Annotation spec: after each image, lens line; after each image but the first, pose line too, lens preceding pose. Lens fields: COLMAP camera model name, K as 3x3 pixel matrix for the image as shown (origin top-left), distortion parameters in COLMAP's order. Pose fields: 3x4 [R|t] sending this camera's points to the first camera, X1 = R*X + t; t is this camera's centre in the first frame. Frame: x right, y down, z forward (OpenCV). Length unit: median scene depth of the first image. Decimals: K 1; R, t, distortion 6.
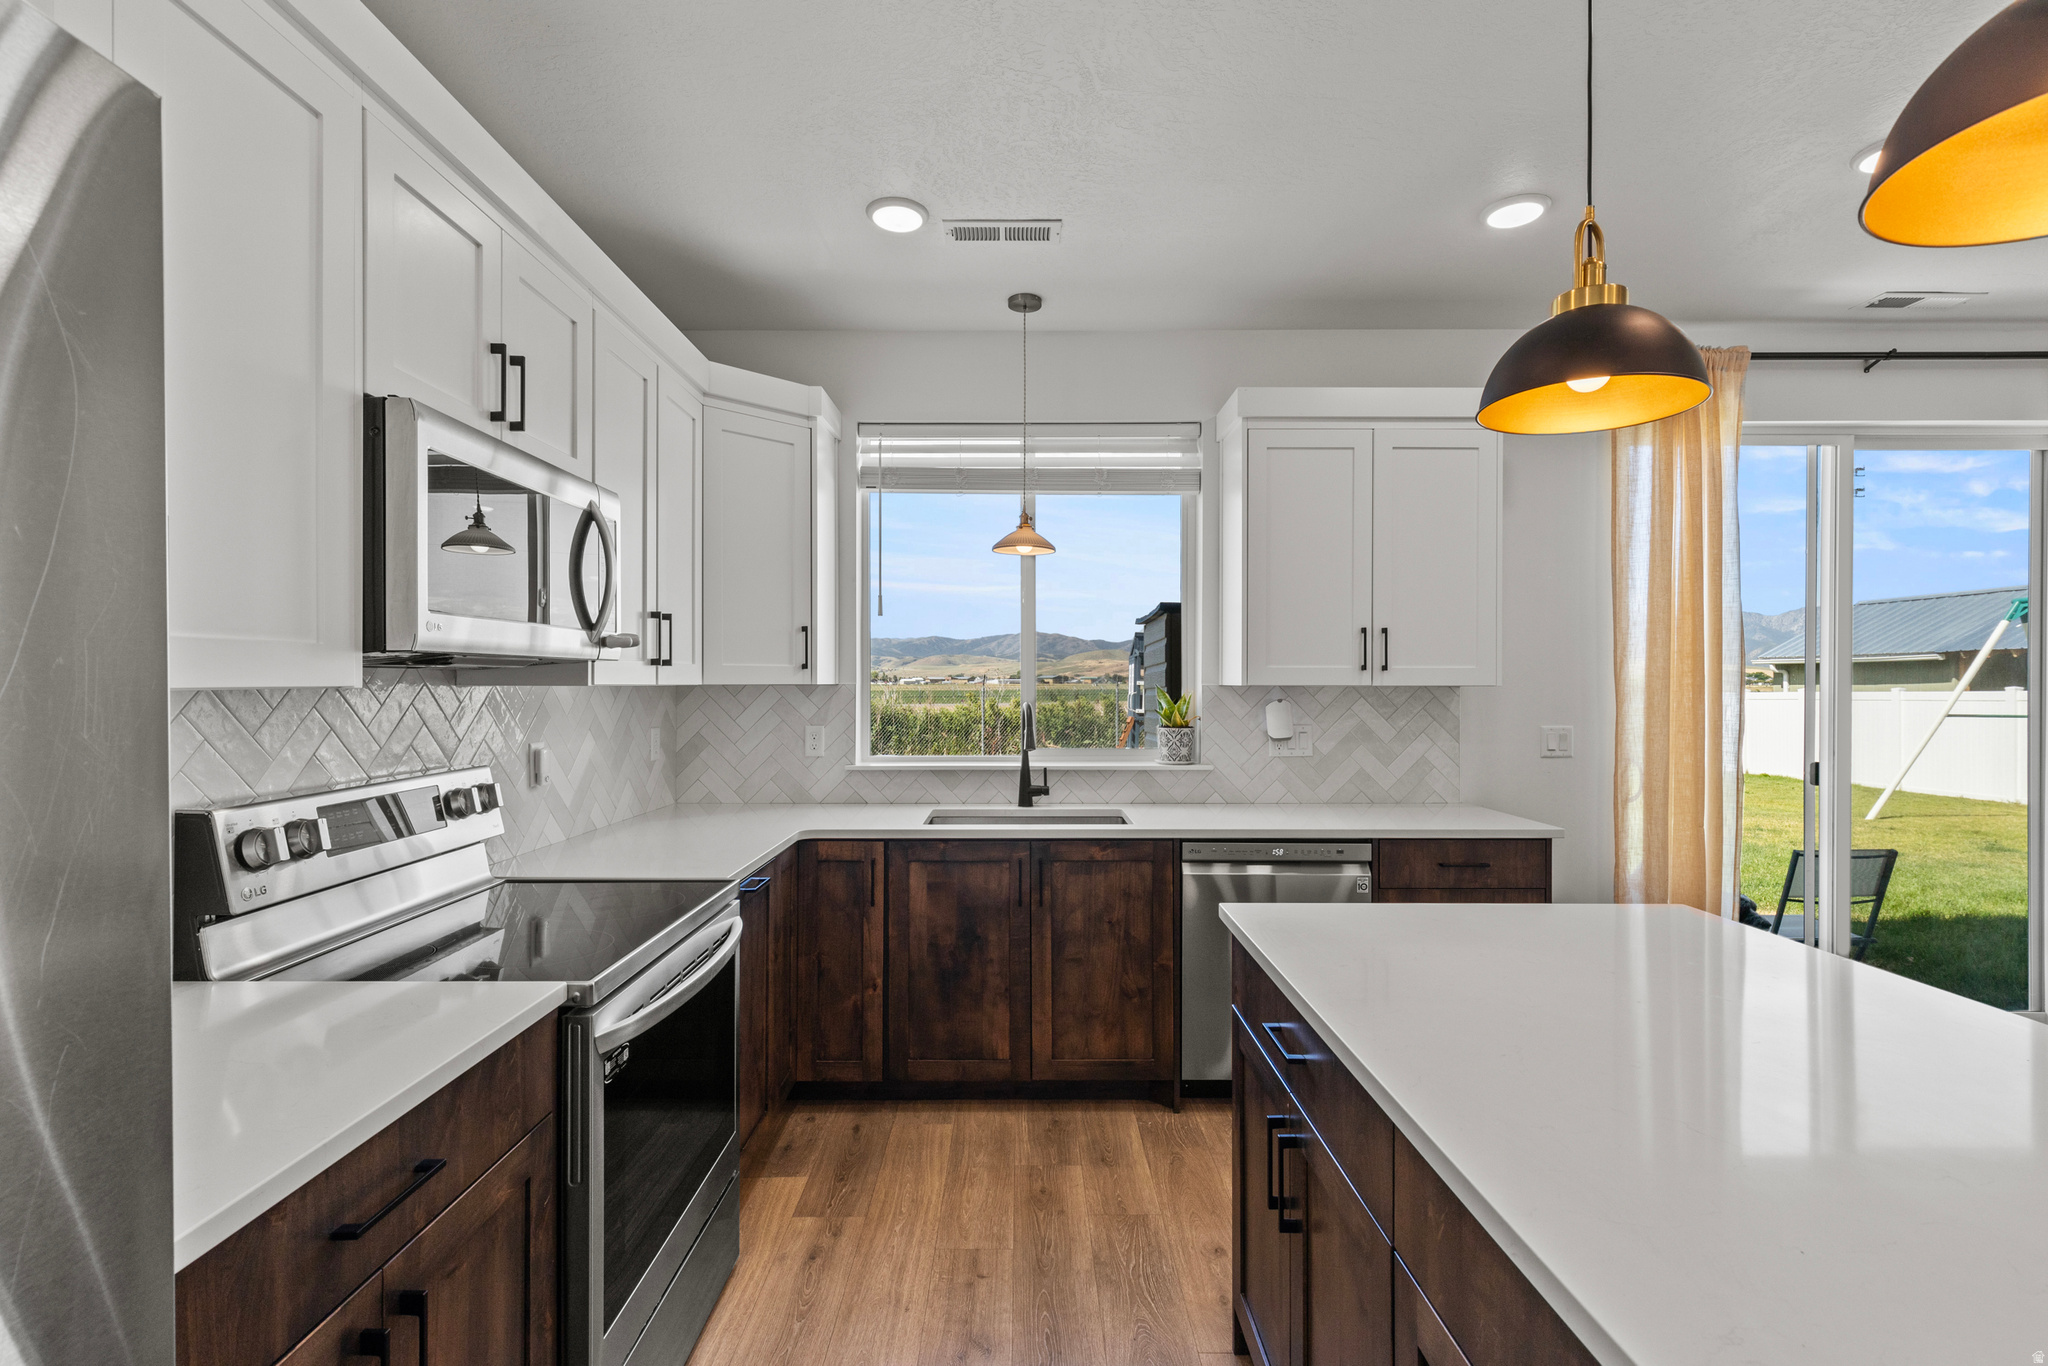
lens RADIAL K [[929.8, 0, 1019.4], [0, 929.8, 674.3], [0, 0, 1]] dist [0.002442, -0.000241]
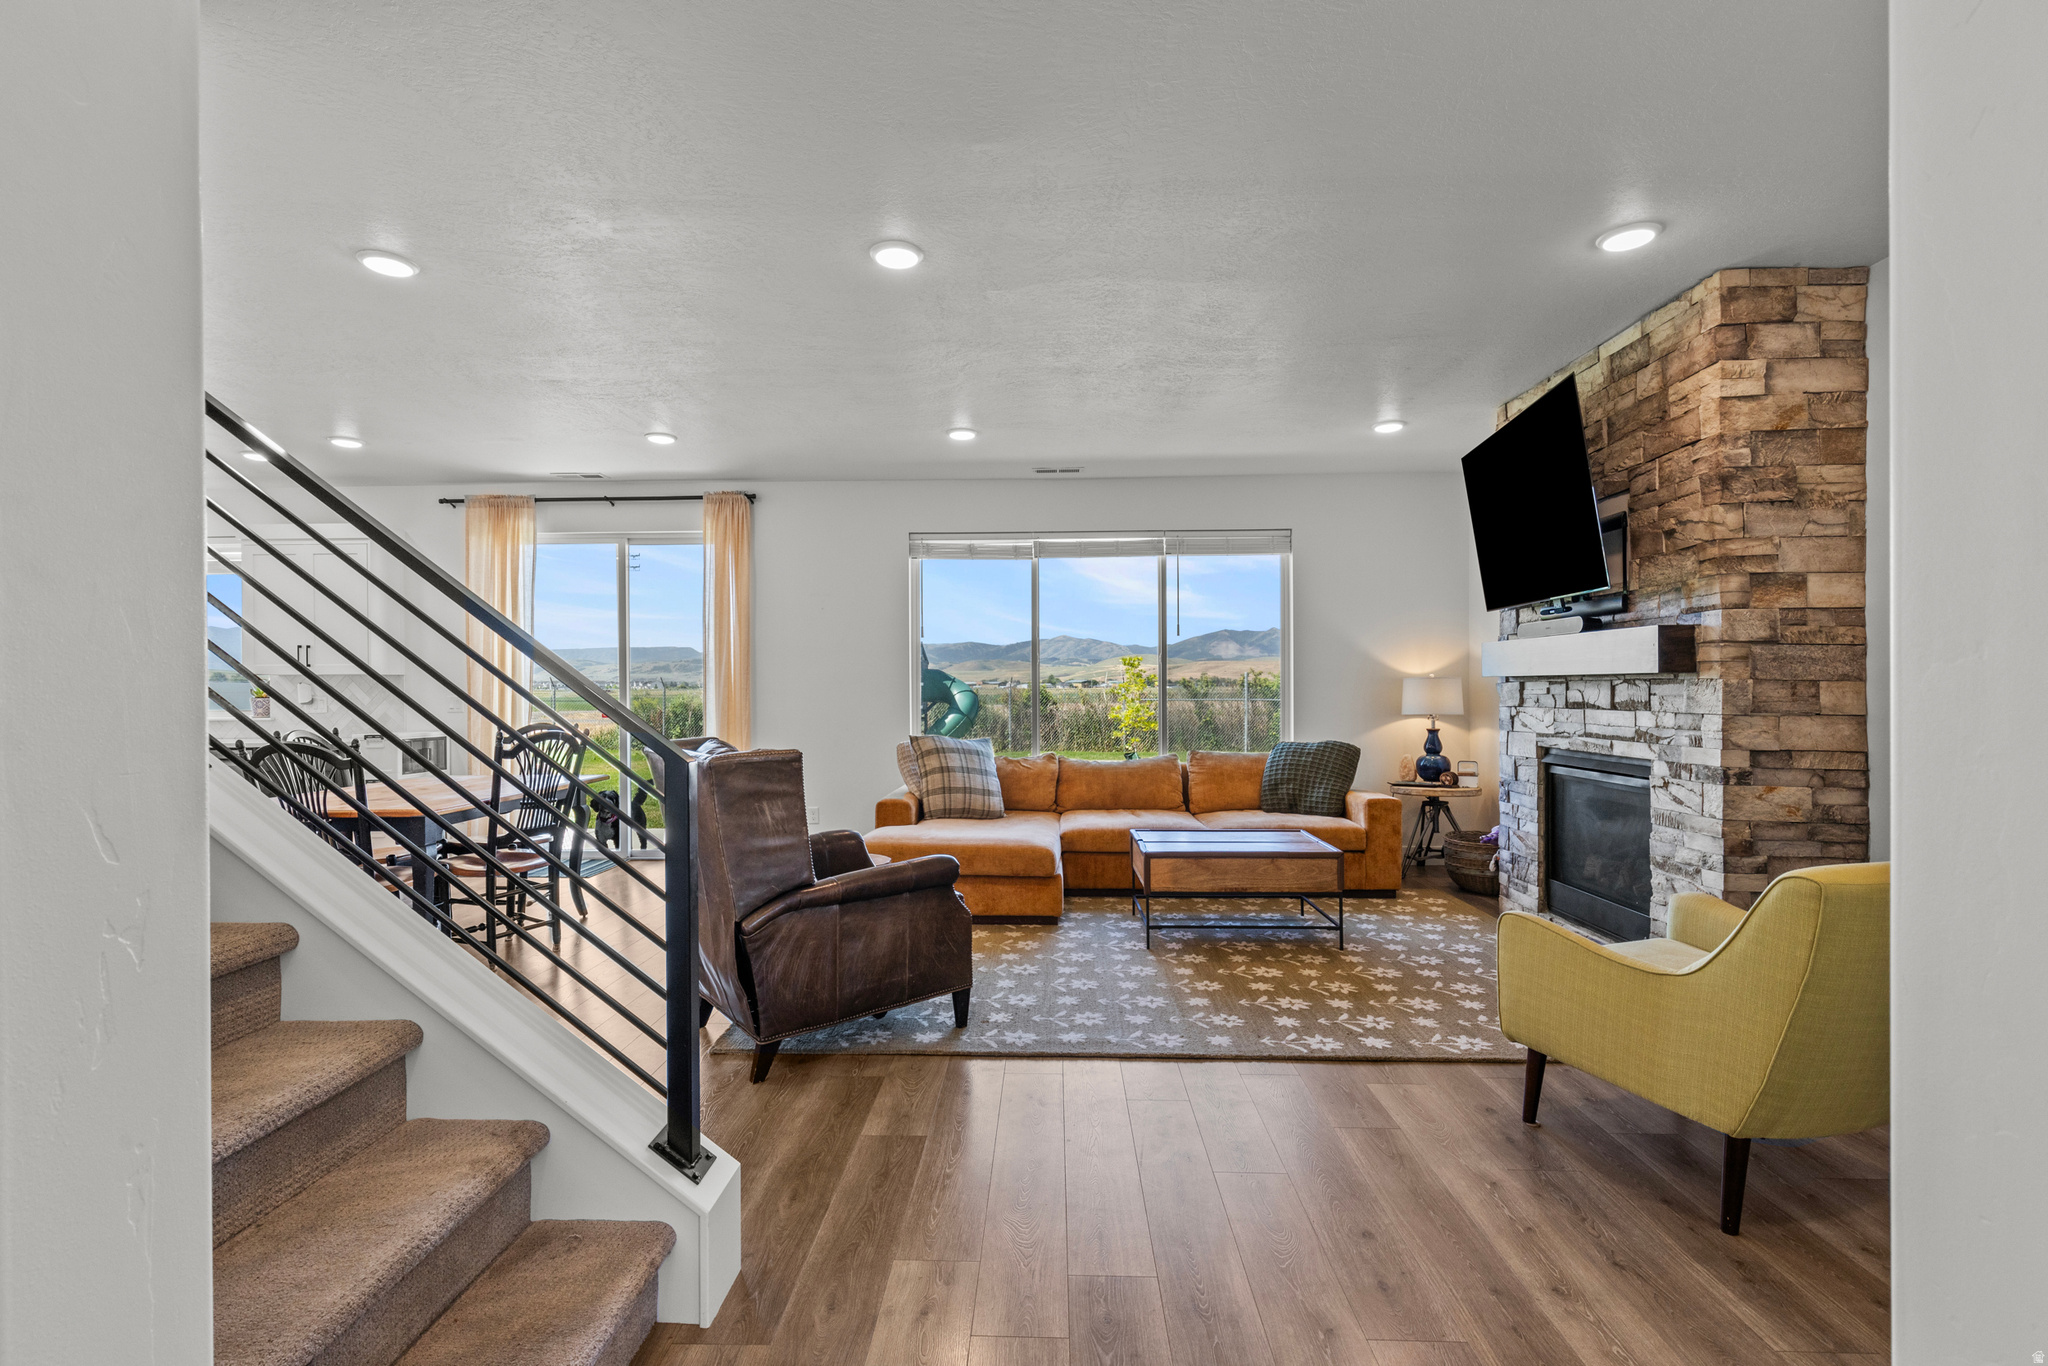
lens RADIAL K [[929.8, 0, 1020.4], [0, 929.8, 689.6], [0, 0, 1]] dist [0.002442, -0.000241]
pose [[0.998118, -0.002409, -0.061280, 2.005573], [0.003092, 0.999934, 0.011047, 0.024091], [0.061249, -0.011216, 0.998059, -0.859422]]
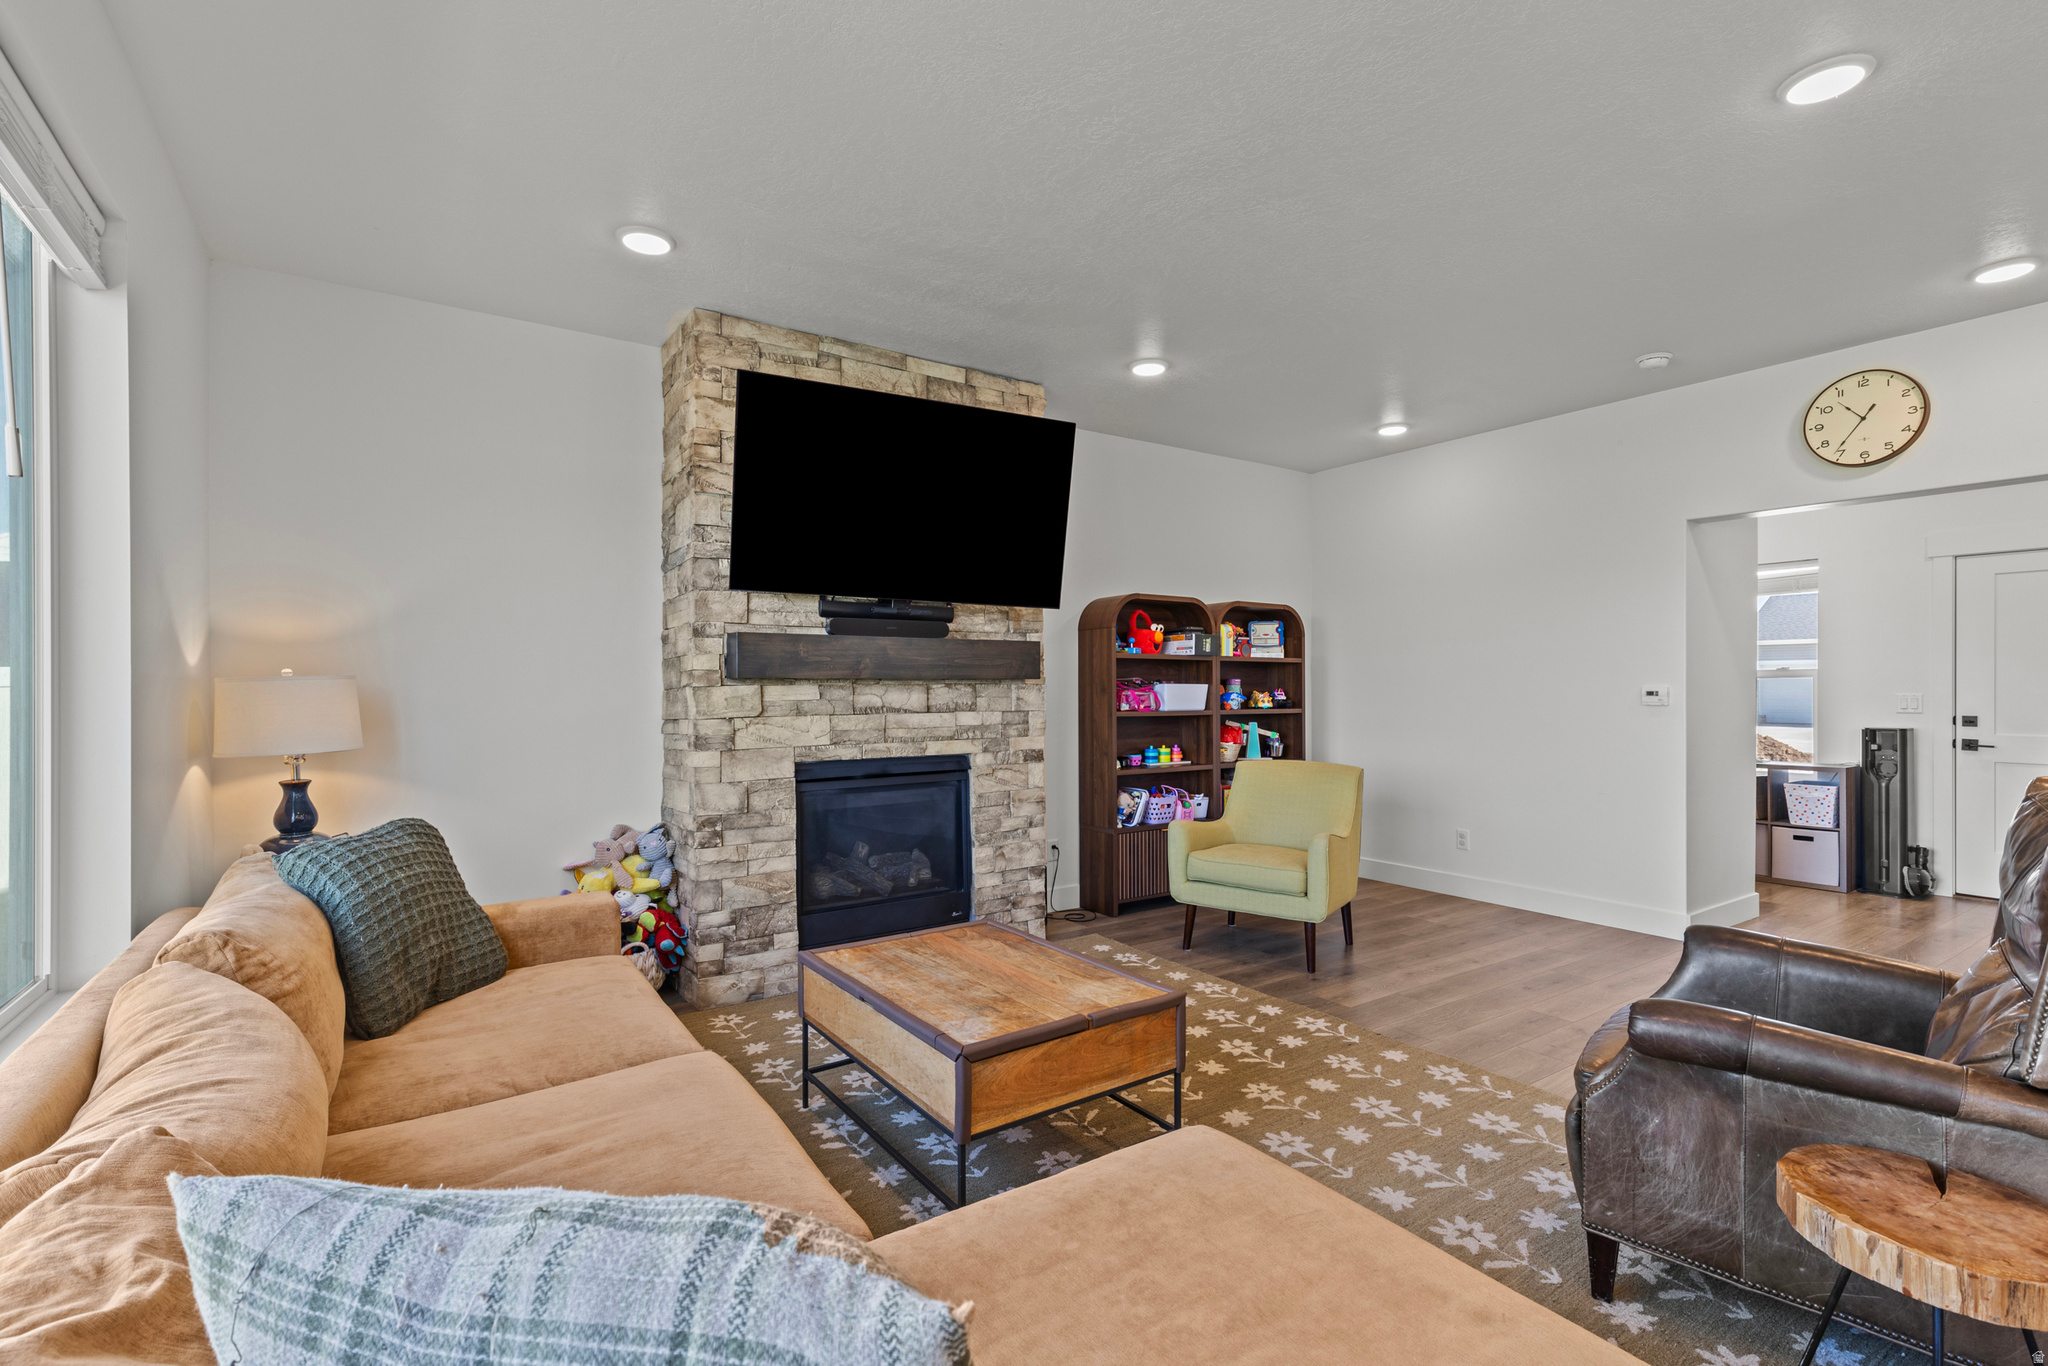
lens RADIAL K [[929.8, 0, 1005.4], [0, 929.8, 693.4], [0, 0, 1]] dist [0.002442, -0.000241]
pose [[-0.539747, 0.003426, 0.841820, 1.591135], [-0.000024, 0.999992, -0.004085, 0.044181], [-0.841827, -0.002225, -0.539742, 0.902939]]
